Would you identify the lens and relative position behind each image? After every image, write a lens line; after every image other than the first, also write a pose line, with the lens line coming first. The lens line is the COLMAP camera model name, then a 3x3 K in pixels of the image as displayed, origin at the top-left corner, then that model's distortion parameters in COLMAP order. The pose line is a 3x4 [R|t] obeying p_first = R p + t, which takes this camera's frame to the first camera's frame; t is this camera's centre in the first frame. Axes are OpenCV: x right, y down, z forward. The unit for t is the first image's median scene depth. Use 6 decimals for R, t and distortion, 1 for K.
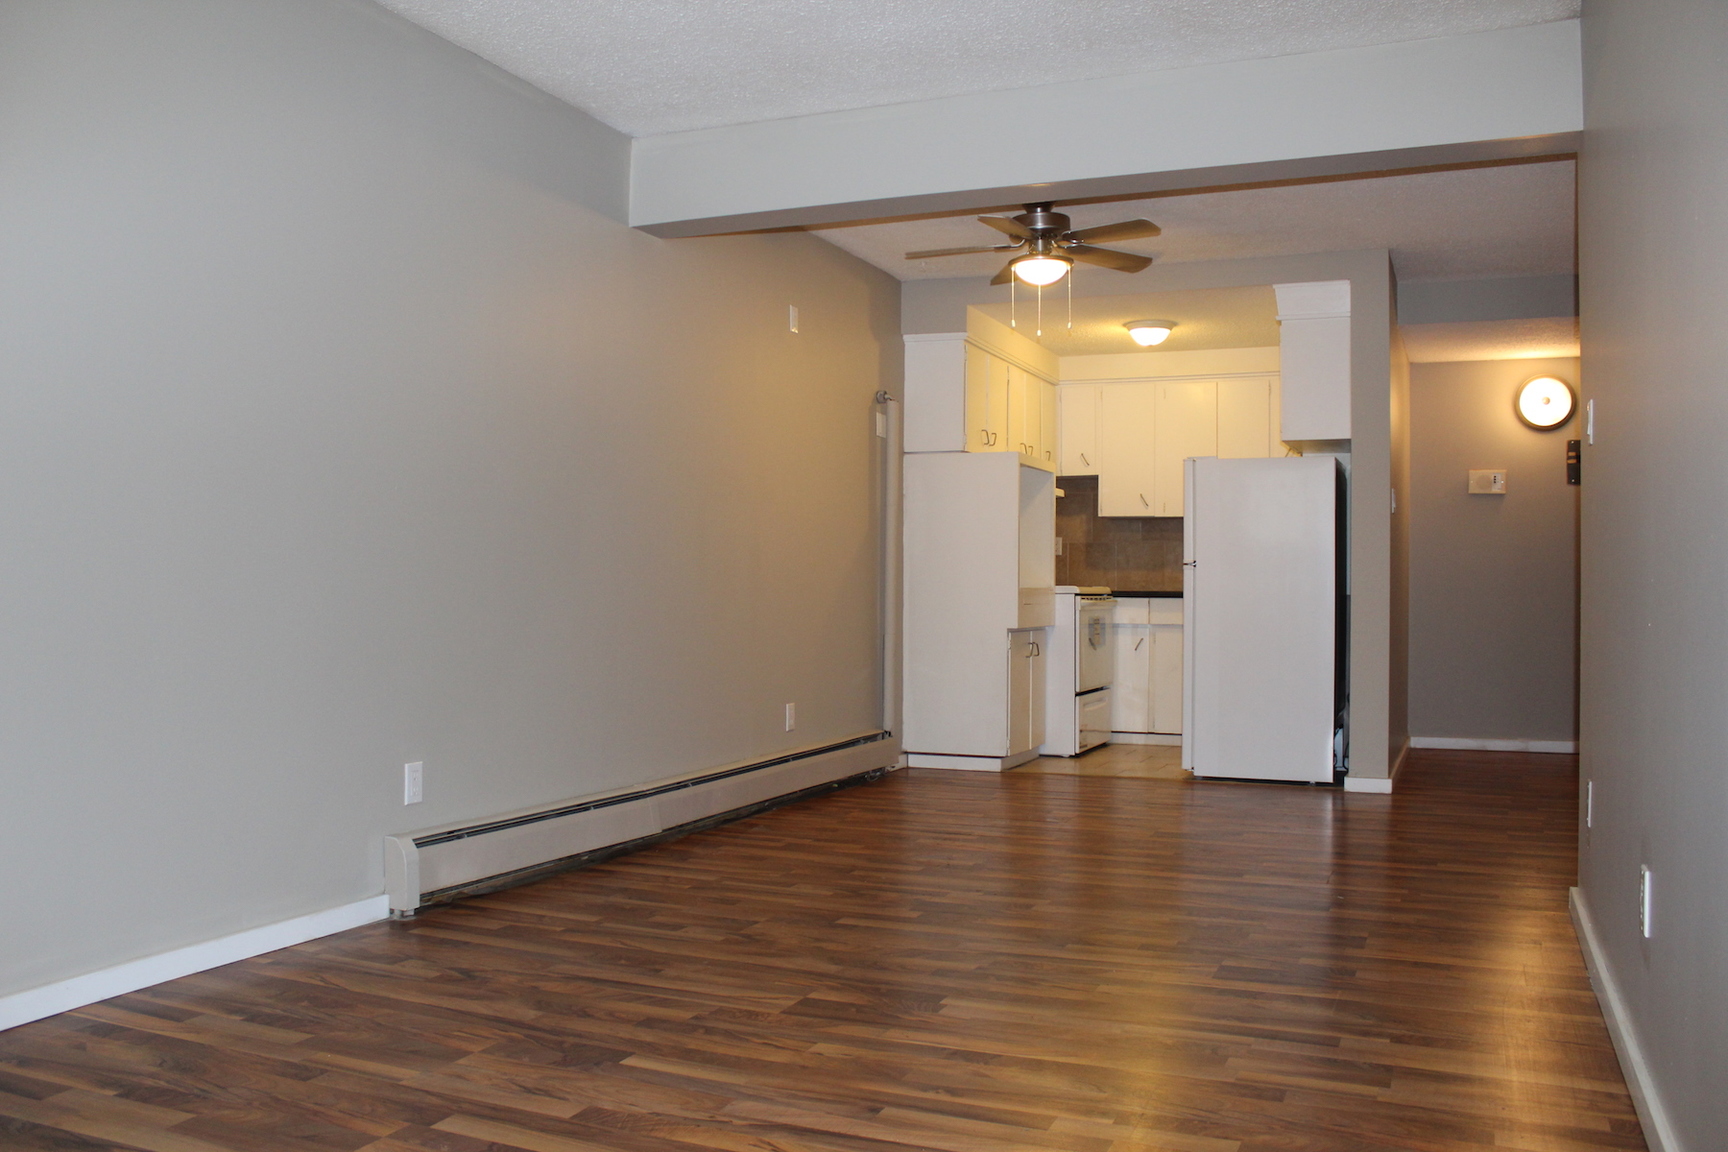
lens RADIAL K [[1433.8, 0, 844.0], [0, 1433.8, 566.8], [0, 0, 1]] dist [-0.163186, 0.151003]
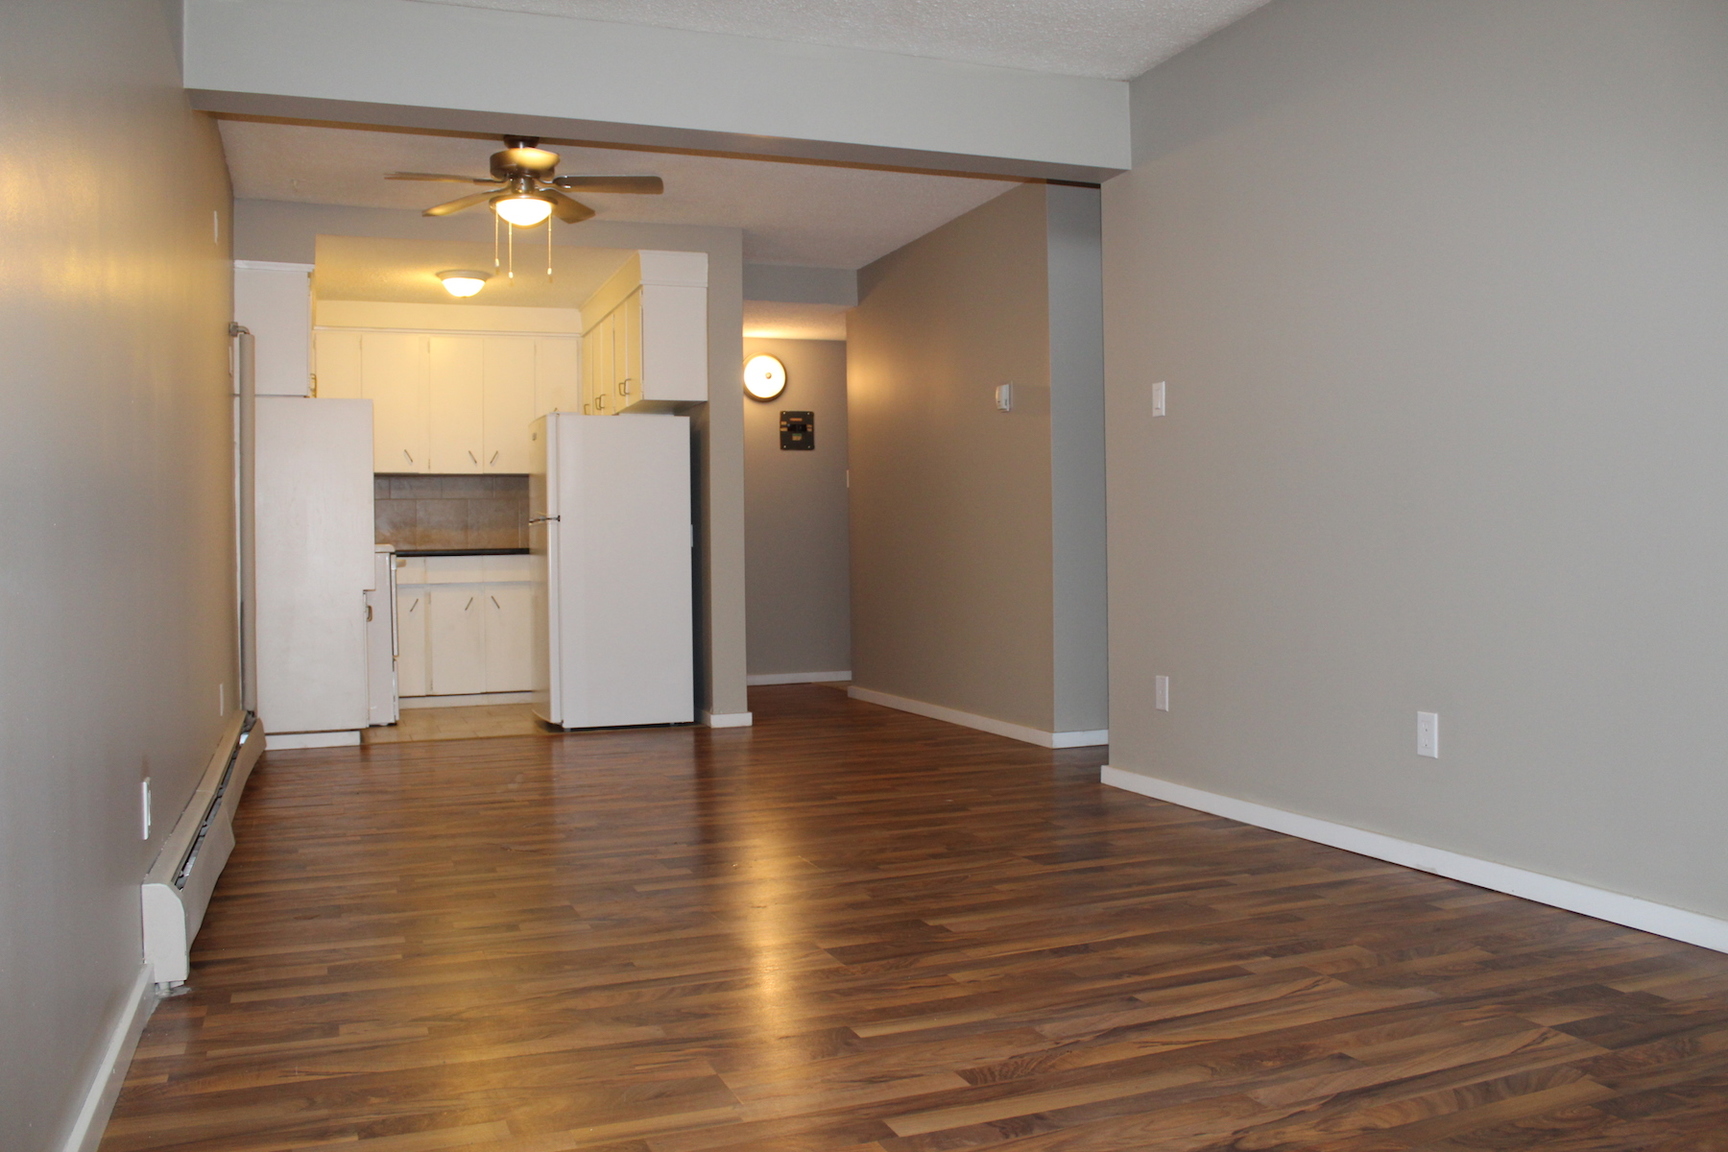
lens RADIAL K [[1433.8, 0, 844.0], [0, 1433.8, 566.8], [0, 0, 1]] dist [-0.163186, 0.151003]
pose [[0.712950, -0.025875, 0.700737, -0.333218], [0.010475, 0.999600, 0.026254, 0.008211], [-0.701136, -0.011377, 0.712936, 0.144300]]
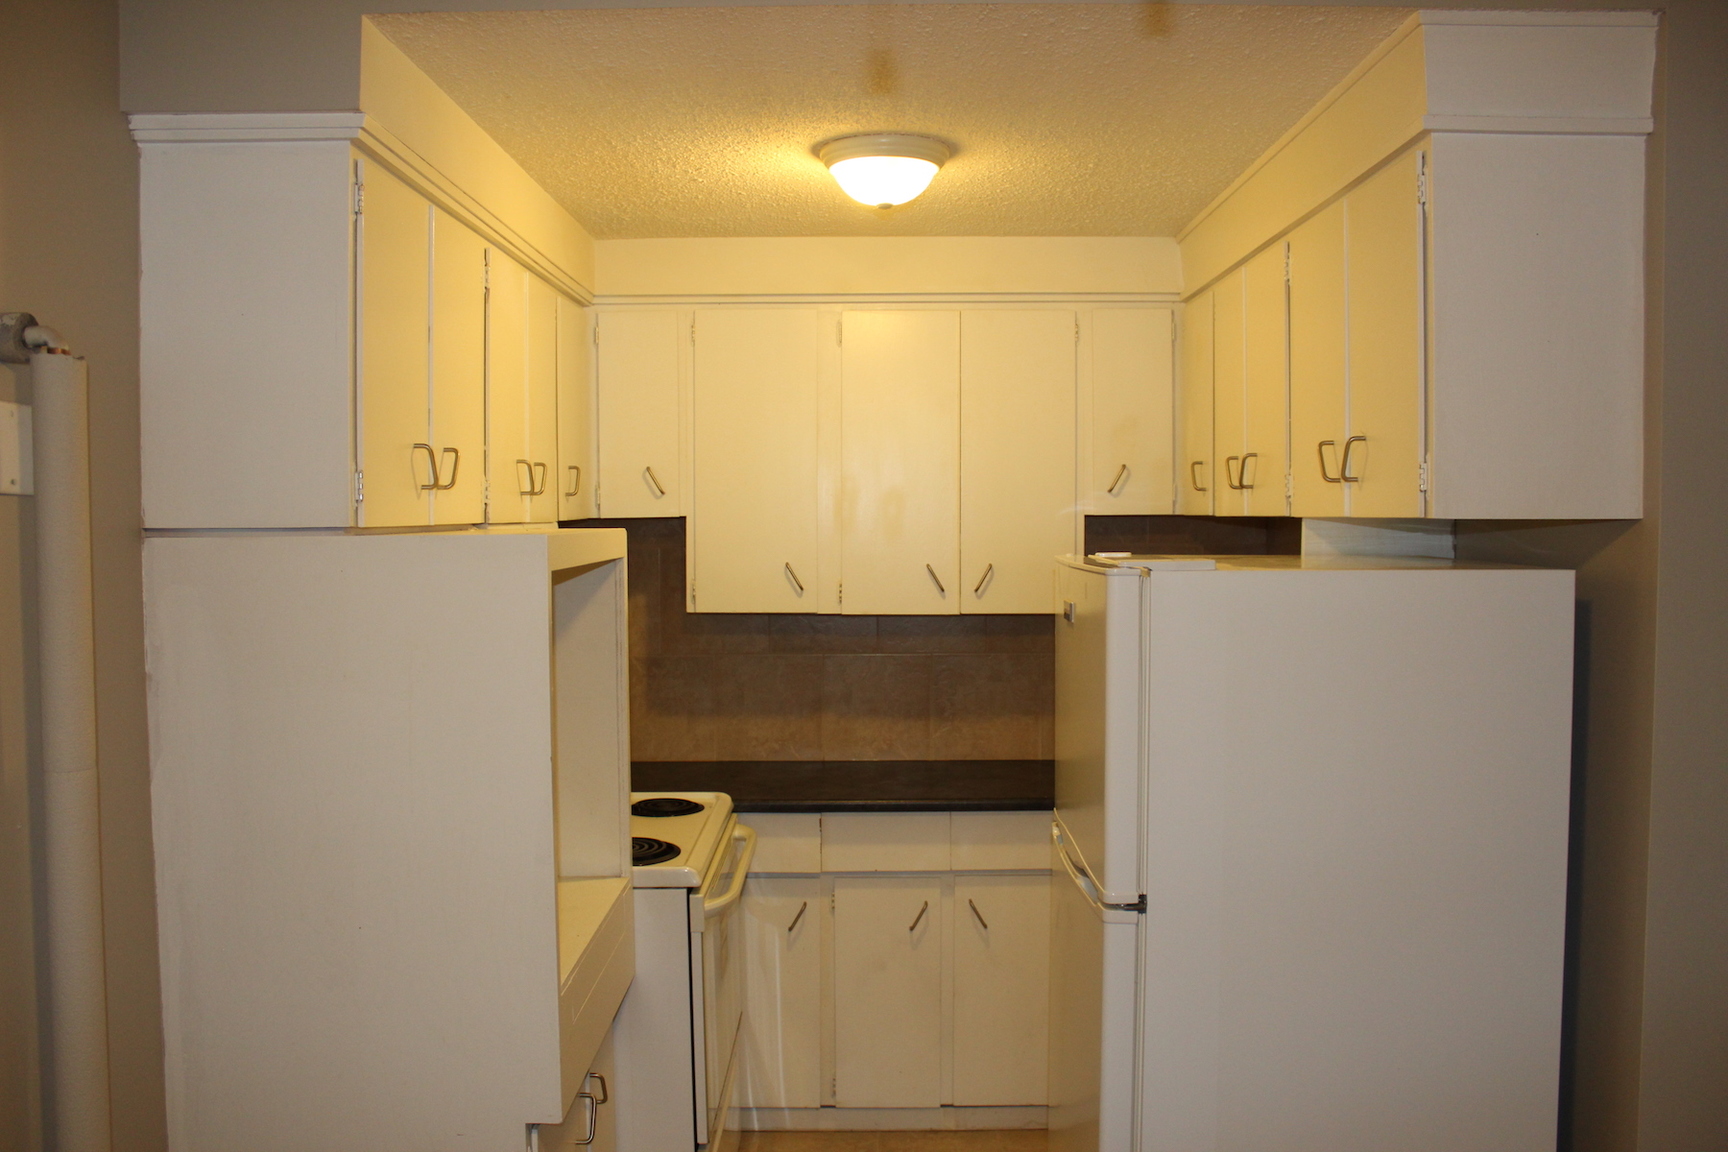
lens RADIAL K [[1433.8, 0, 844.0], [0, 1433.8, 566.8], [0, 0, 1]] dist [-0.163186, 0.151003]
pose [[0.921277, -0.028411, 0.387869, 0.071638], [0.006793, 0.998351, 0.056993, -0.099279], [-0.388849, -0.049872, 0.919951, 0.779310]]
